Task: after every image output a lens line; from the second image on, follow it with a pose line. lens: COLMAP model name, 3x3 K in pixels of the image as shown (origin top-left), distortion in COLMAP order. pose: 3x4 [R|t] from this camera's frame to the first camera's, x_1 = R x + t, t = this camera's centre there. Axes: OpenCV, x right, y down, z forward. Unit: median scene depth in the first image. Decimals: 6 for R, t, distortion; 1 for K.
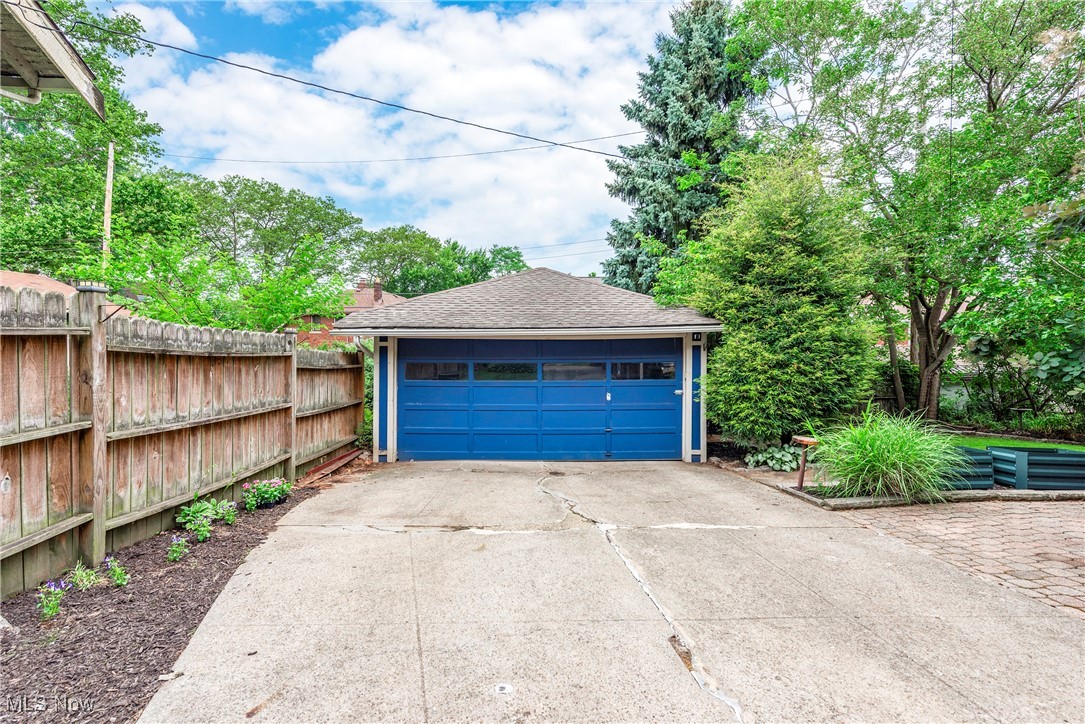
lens RADIAL K [[454.9, 0, 542.5], [0, 454.9, 362.0], [0, 0, 1]] dist [0.012581, 0.000084]
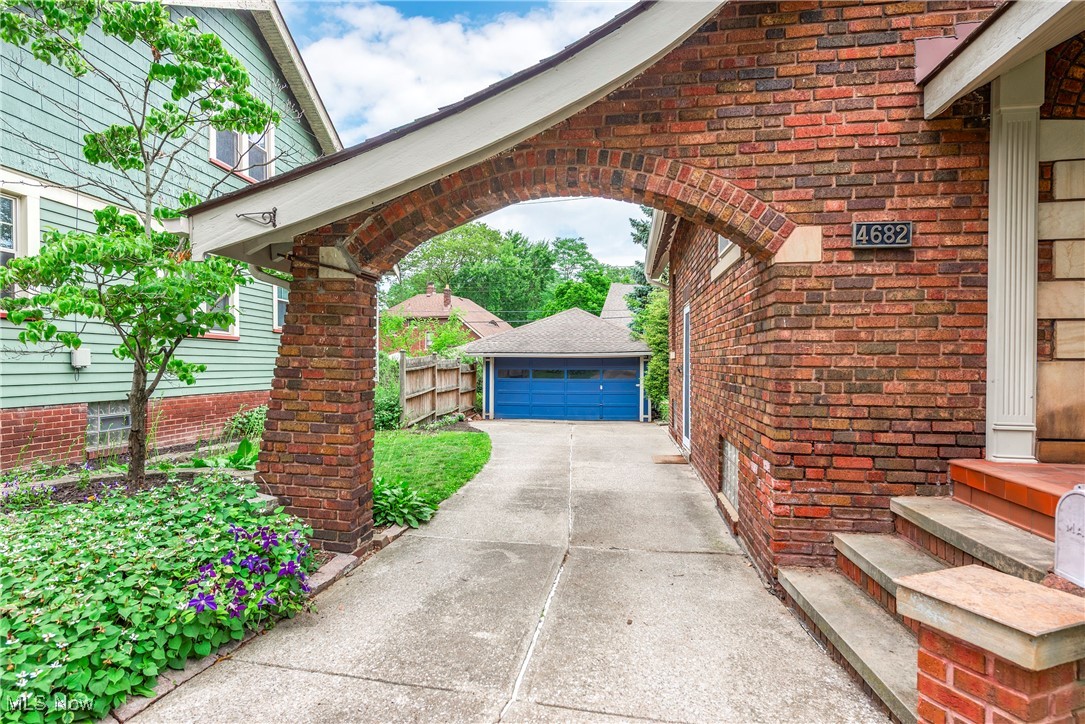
lens RADIAL K [[577.9, 0, 539.6], [0, 577.9, 365.2], [0, 0, 1]] dist [0.014417, -0.002407]
pose [[0.989467, 0.002628, -0.144733, 0.240789], [-0.000881, 0.999926, 0.012131, -0.046901], [0.144754, -0.011876, 0.989396, -1.456522]]
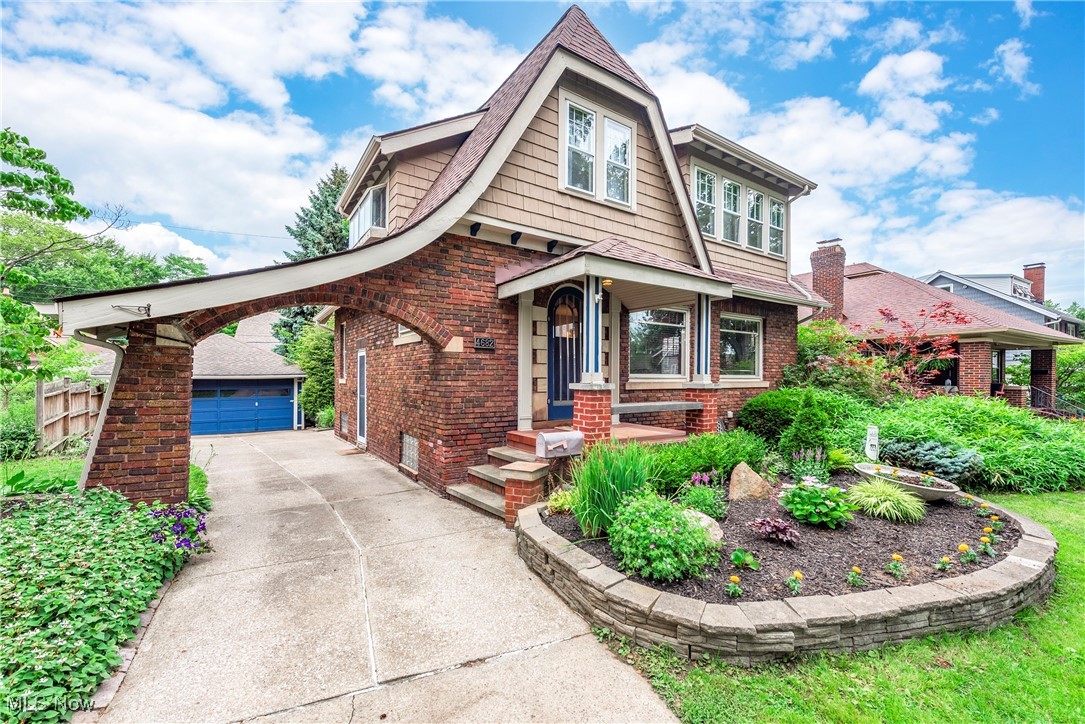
lens RADIAL K [[449.1, 0, 562.2], [0, 449.1, 375.9], [0, 0, 1]] dist [0.001186, -0.000006]
pose [[0.810166, 0.002104, 0.586197, 0.065069], [-0.005264, 0.999979, 0.003685, -0.081593], [-0.586177, -0.006071, 0.810160, -1.737788]]
